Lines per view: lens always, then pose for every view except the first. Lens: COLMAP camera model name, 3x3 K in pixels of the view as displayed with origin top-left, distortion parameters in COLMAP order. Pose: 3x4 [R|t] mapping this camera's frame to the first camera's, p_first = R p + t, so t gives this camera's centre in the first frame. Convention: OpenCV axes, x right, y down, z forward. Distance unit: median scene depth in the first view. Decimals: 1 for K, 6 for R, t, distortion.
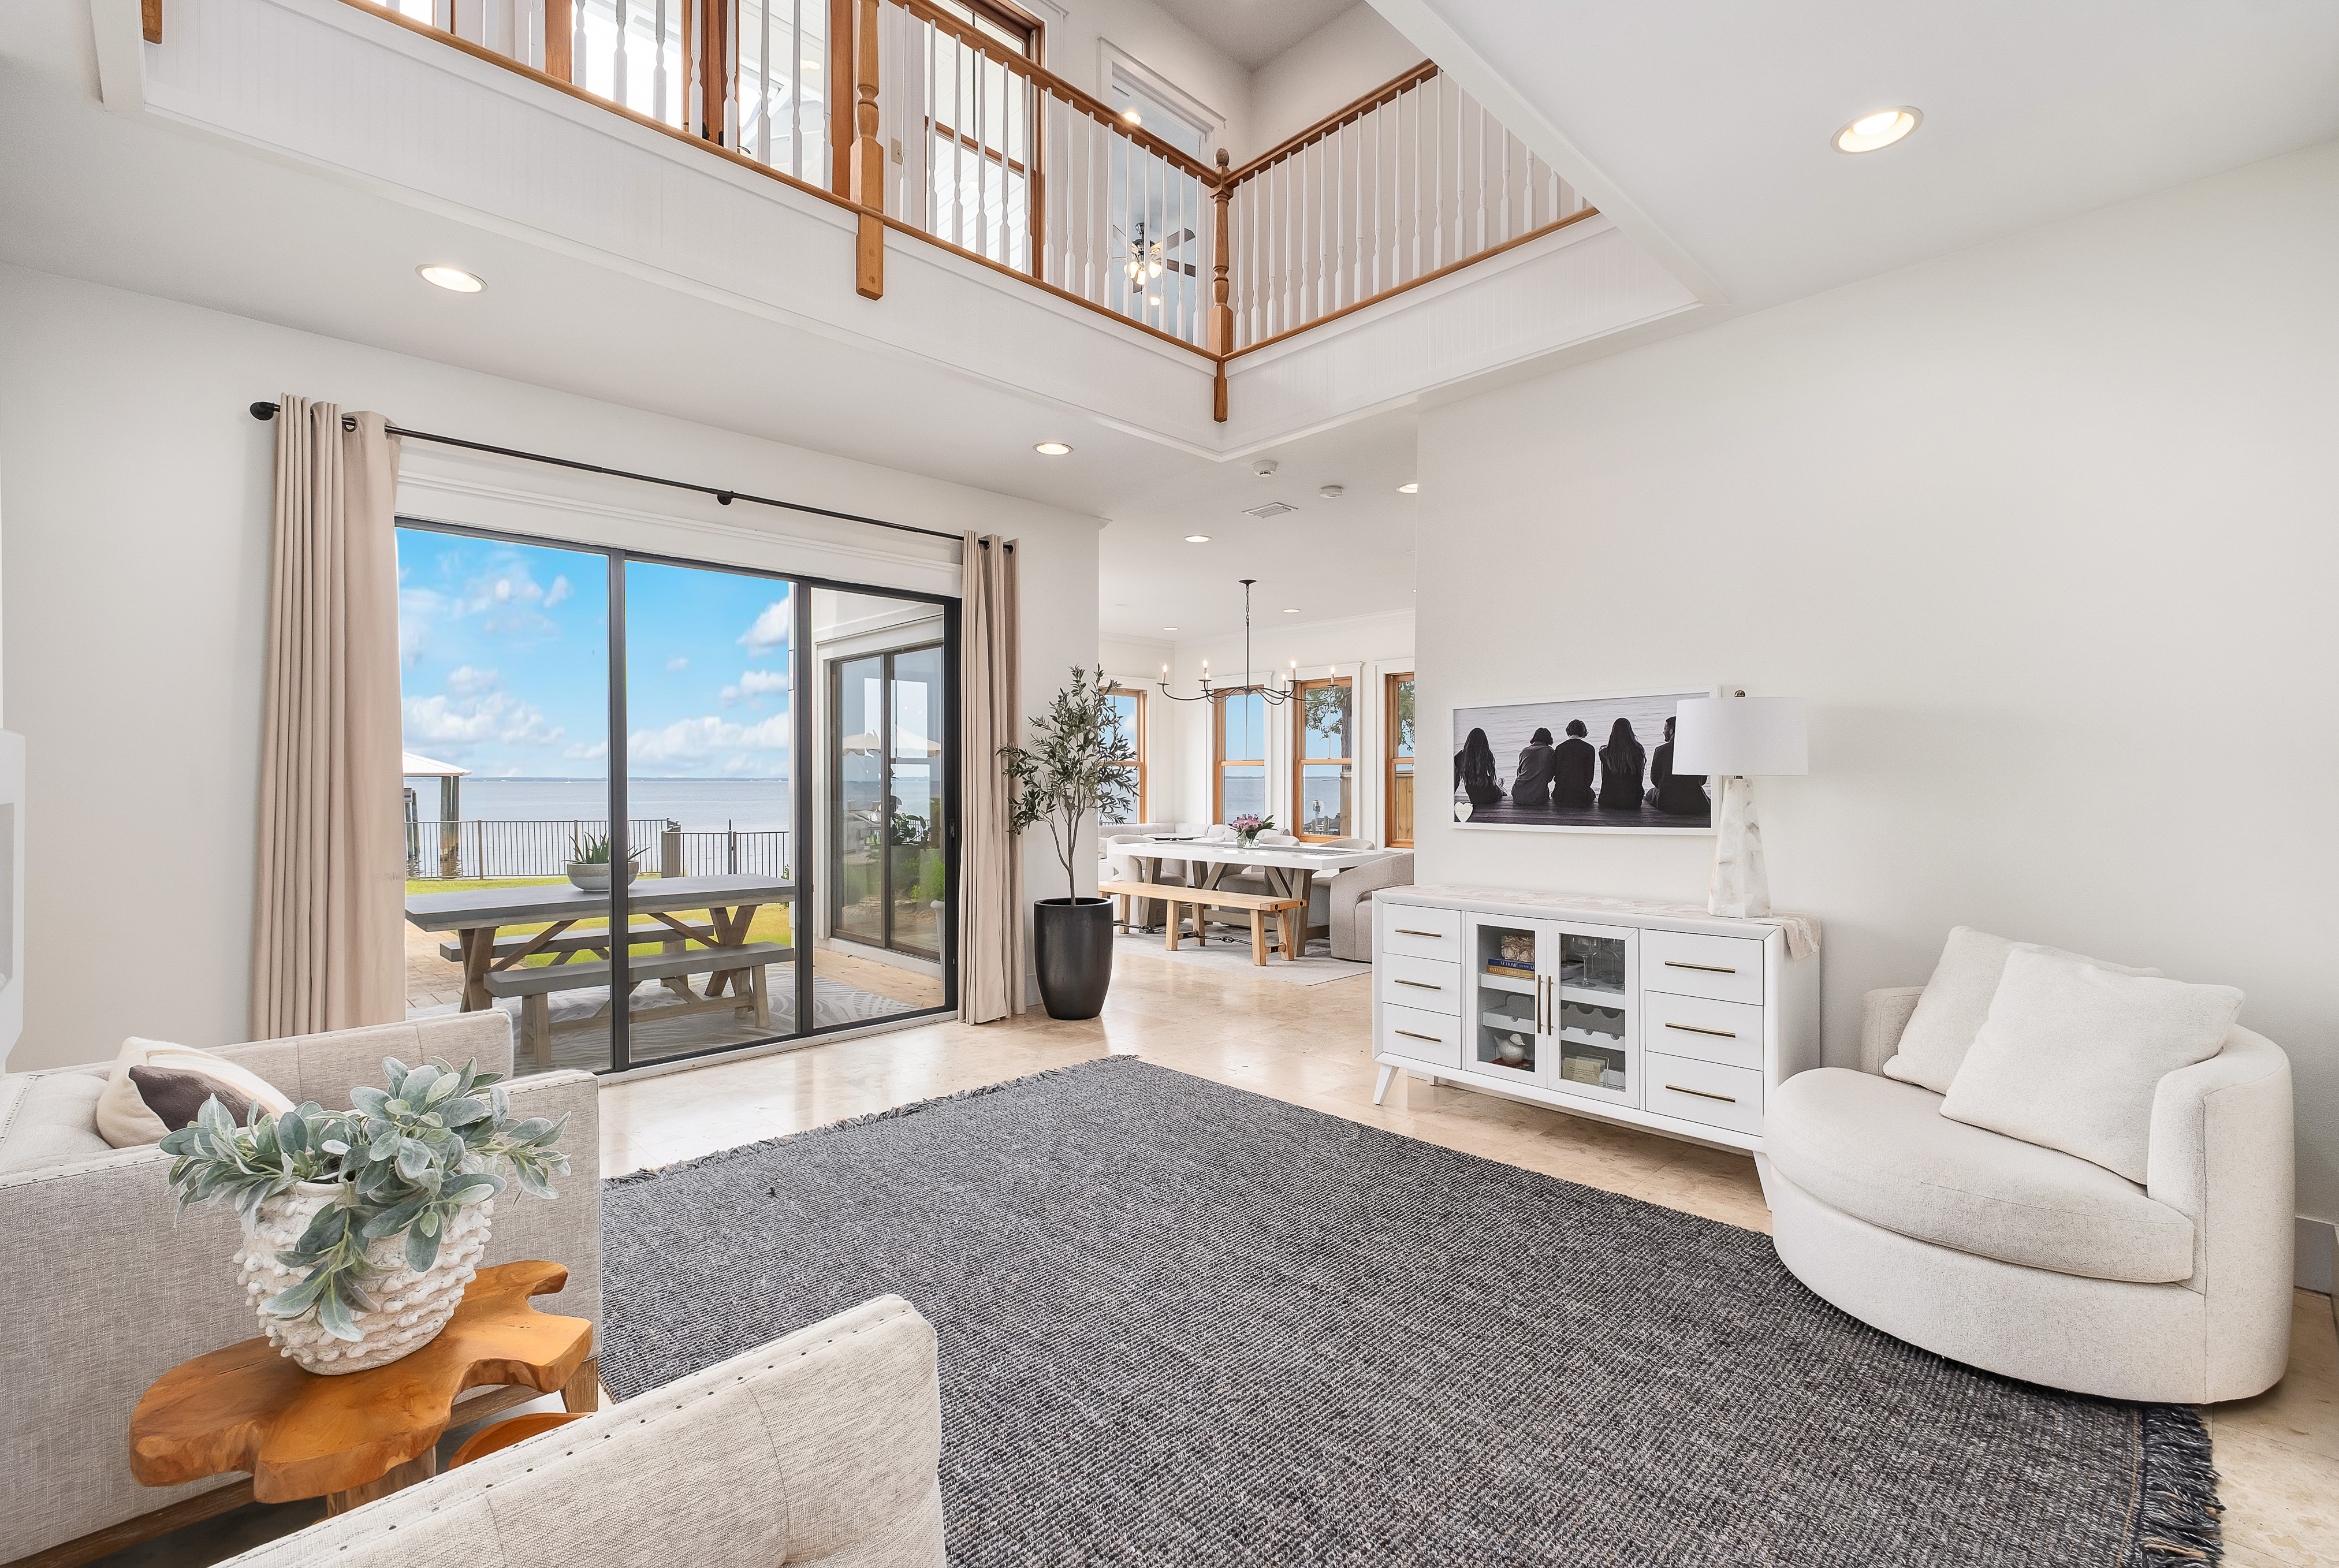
lens RADIAL K [[1022.5, 0, 1200.6], [0, 1022.5, 789.3], [0, 0, 1]] dist [0.003856, -0.000552]
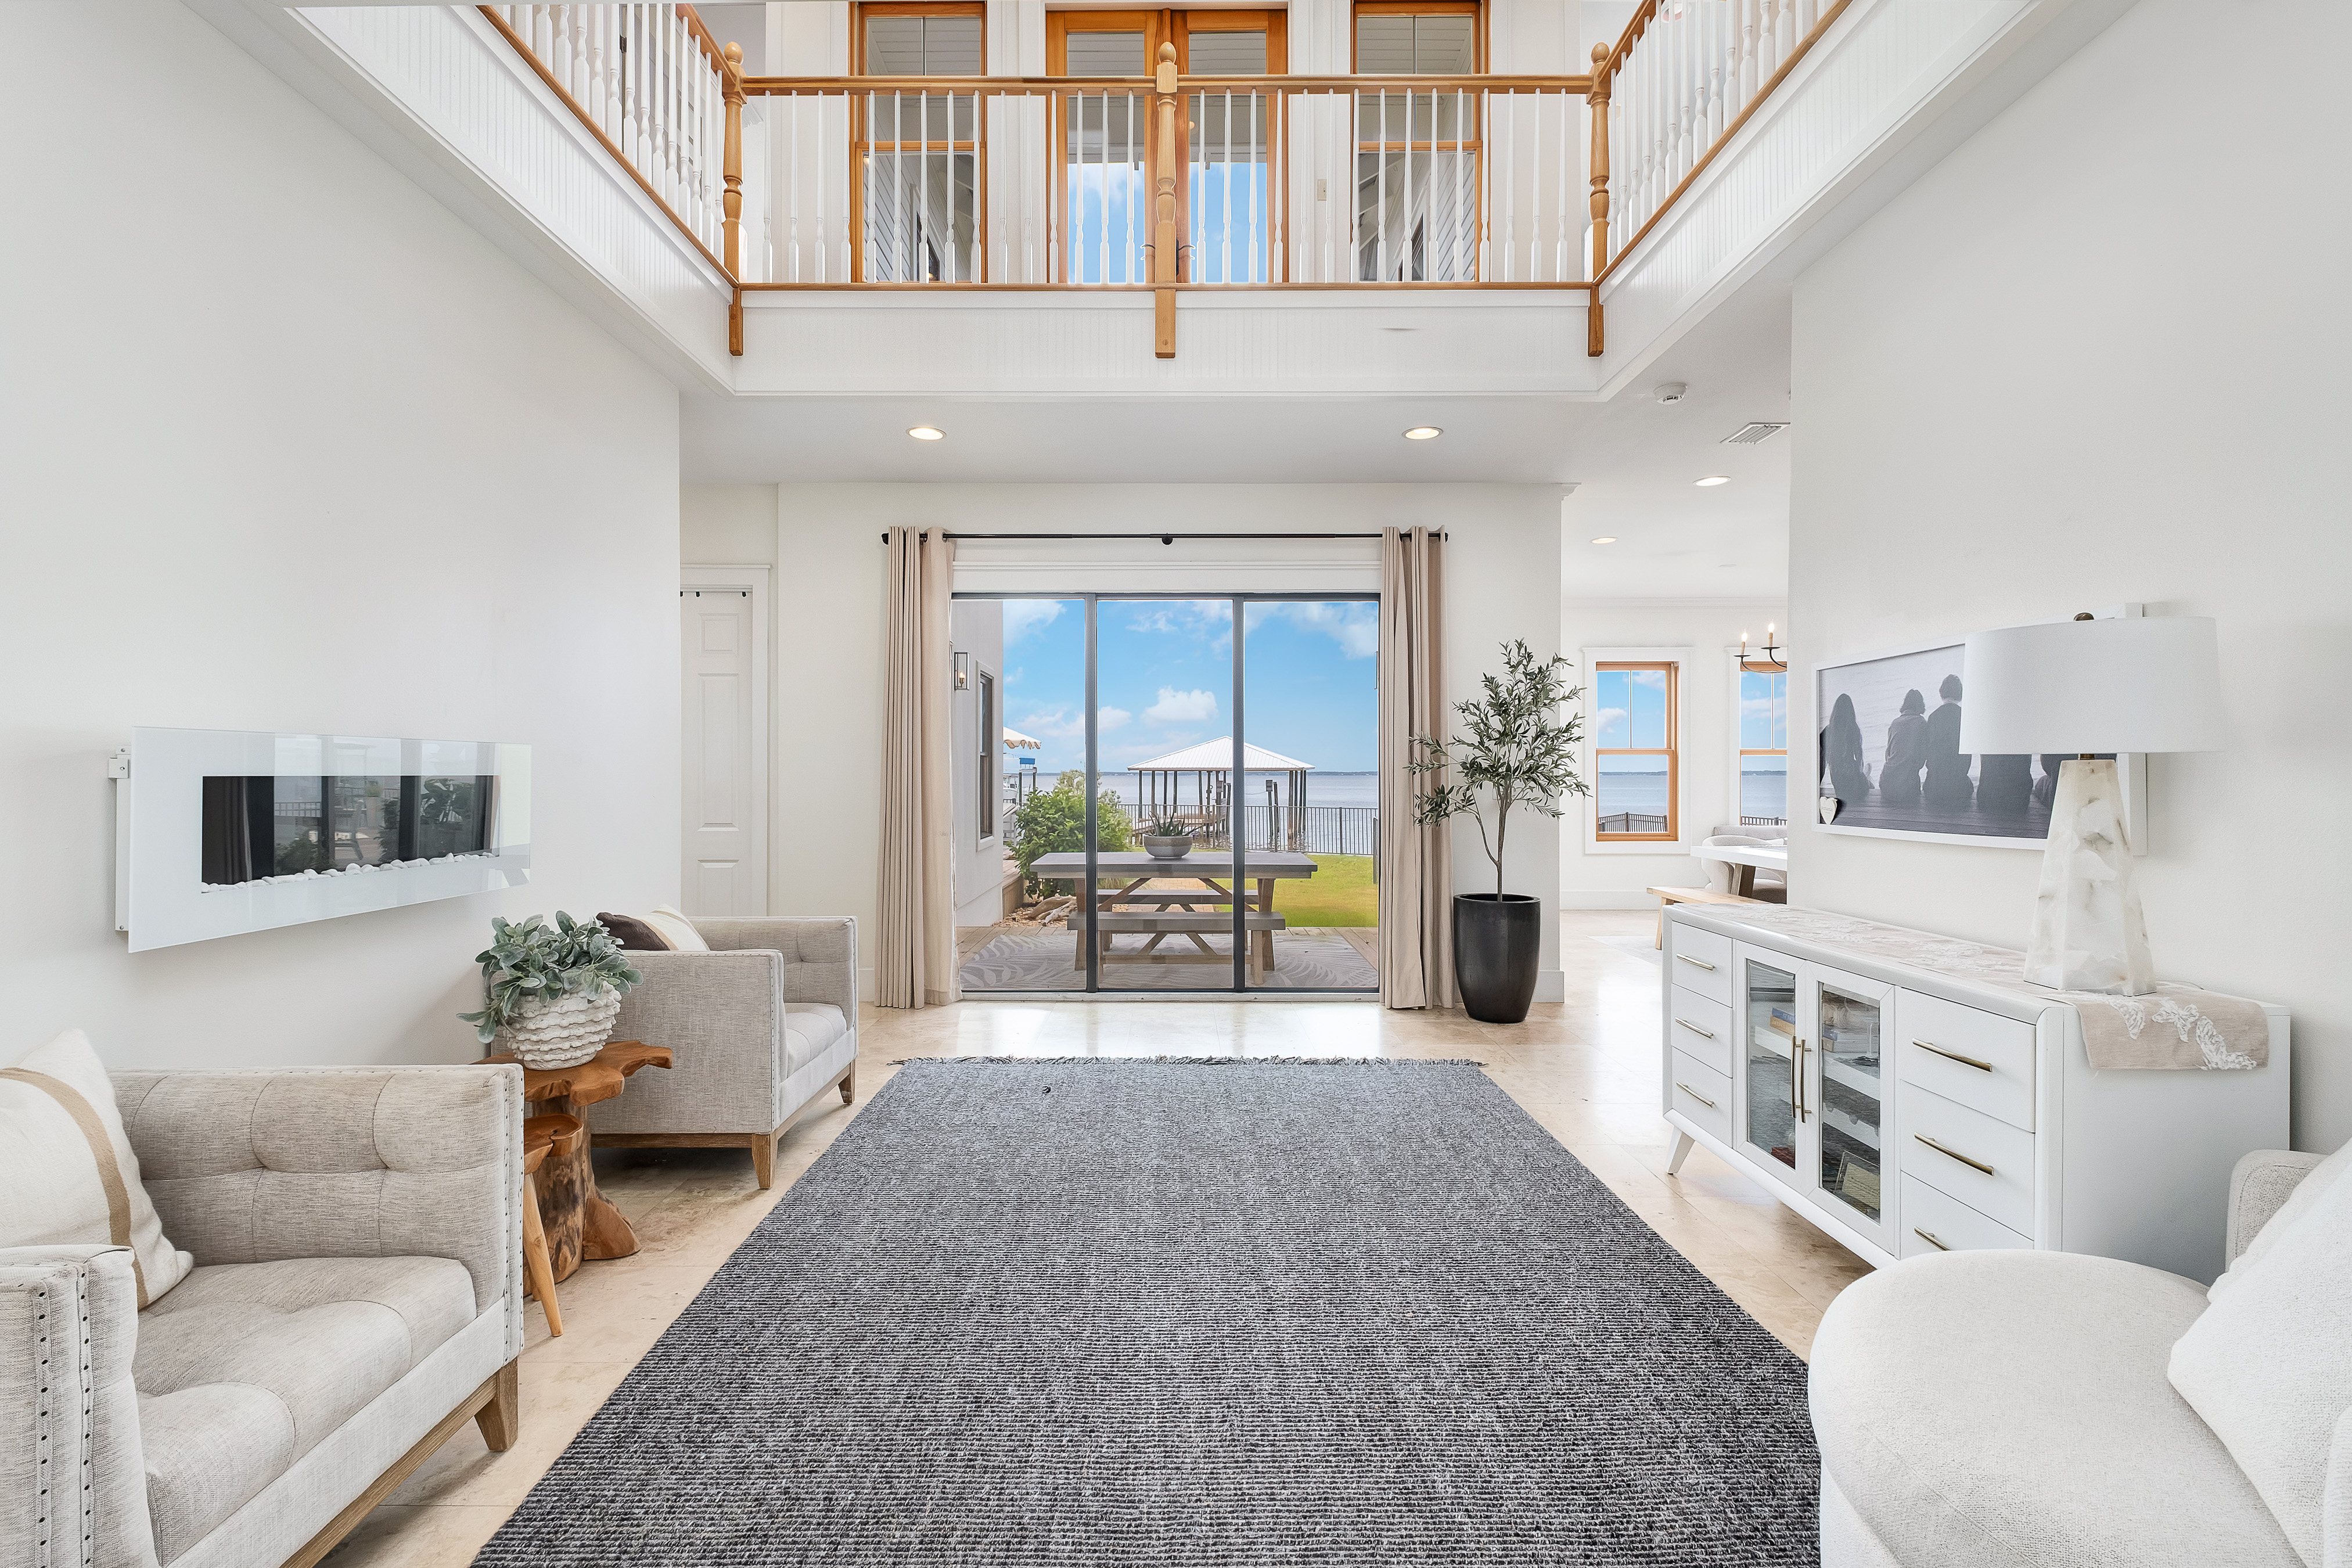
lens RADIAL K [[1025.5, 0, 1170.0], [0, 1025.5, 777.5], [0, 0, 1]] dist [-0.000276, -0.003866]
pose [[0.707019, 0.003020, -0.707188, 0.475711], [-0.006846, 0.999973, -0.002574, 0.004500], [0.707161, 0.006661, 0.707021, 0.161446]]
